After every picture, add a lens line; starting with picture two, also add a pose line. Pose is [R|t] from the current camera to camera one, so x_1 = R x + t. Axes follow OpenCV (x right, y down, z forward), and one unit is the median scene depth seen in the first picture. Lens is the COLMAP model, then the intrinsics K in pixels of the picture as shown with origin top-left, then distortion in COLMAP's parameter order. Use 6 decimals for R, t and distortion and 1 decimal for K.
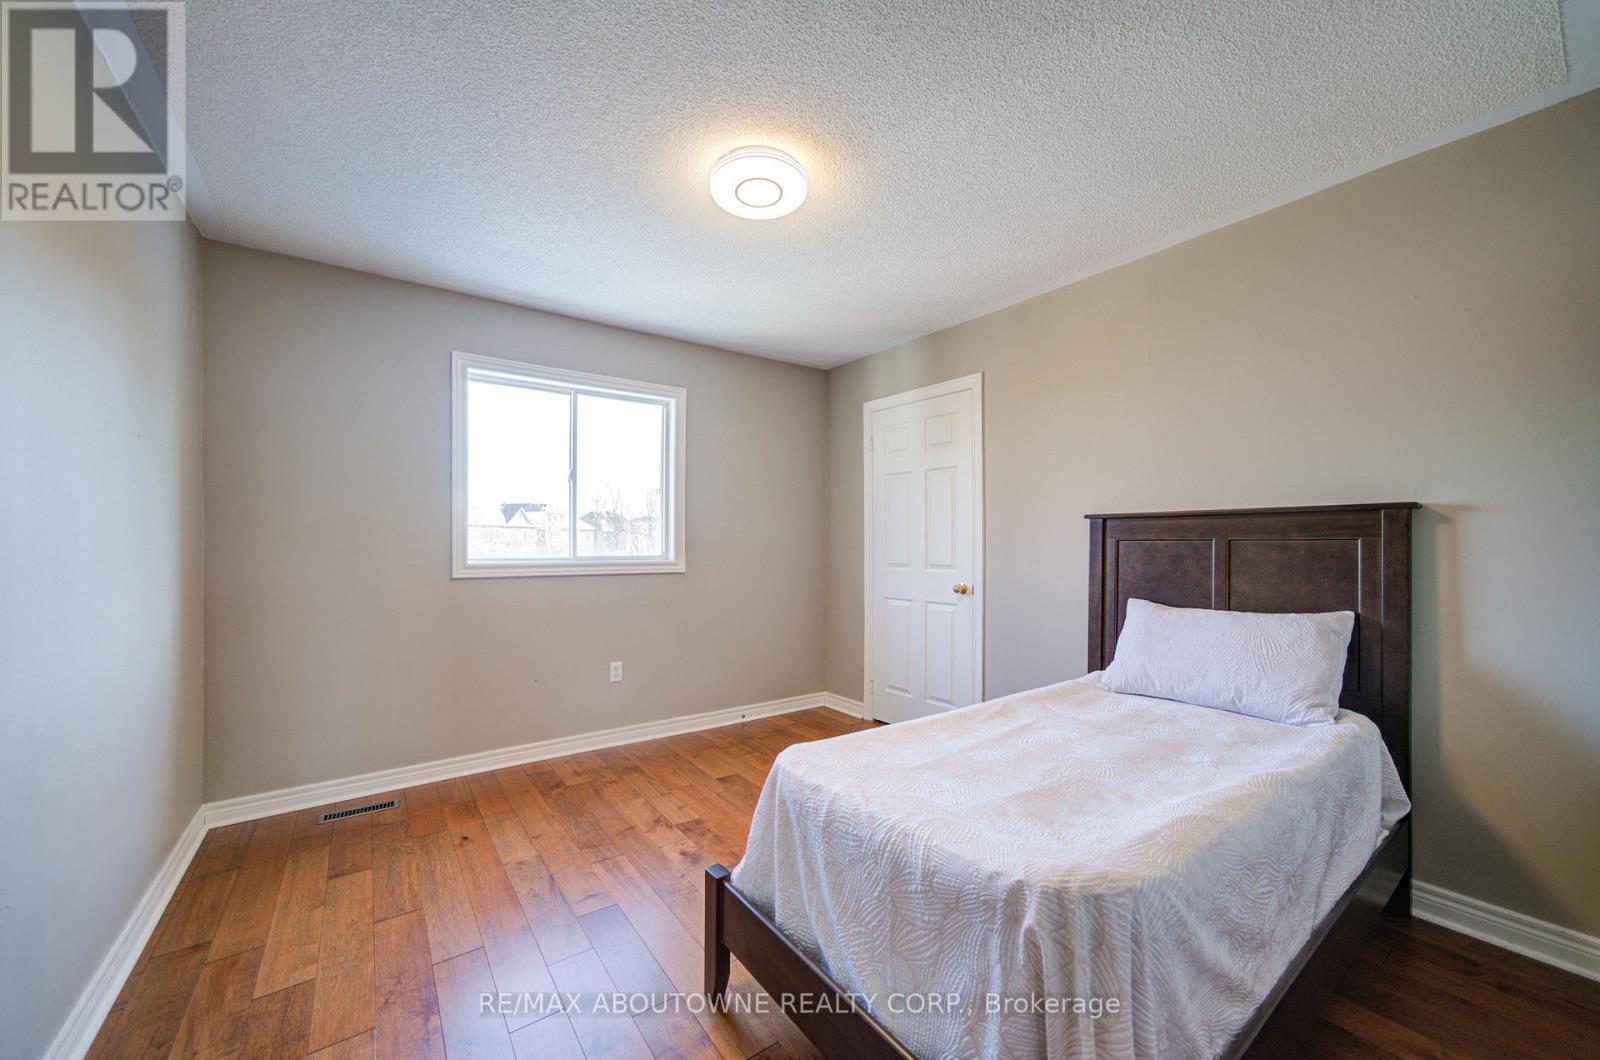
lens RADIAL K [[601.8, 0, 800.9], [0, 601.8, 547.0], [0, 0, 1]] dist [0.001312, 0.000135]
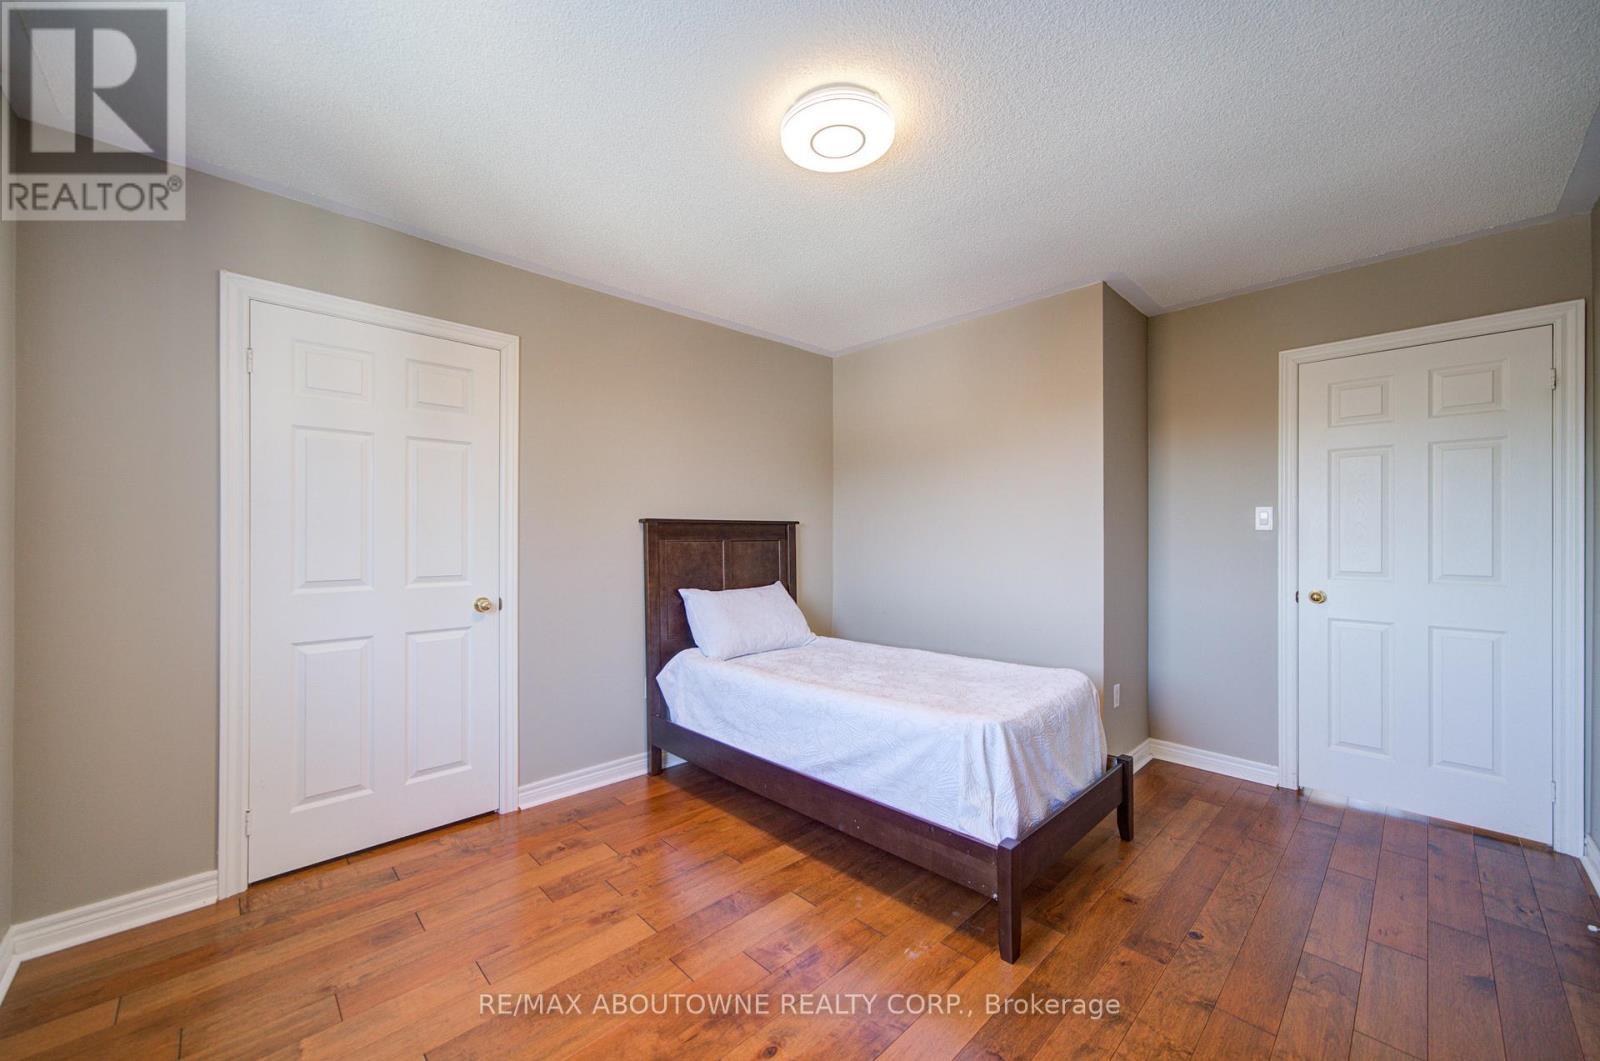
lens RADIAL K [[622.5, 0, 792.4], [0, 622.5, 527.9], [0, 0, 1]] dist [-0.046161, 0.023373]
pose [[-0.129785, 0.007582, 0.991513, -0.716830], [0.000509, 0.999971, -0.007580, -0.028862], [-0.991542, -0.000479, -0.129785, 0.914976]]
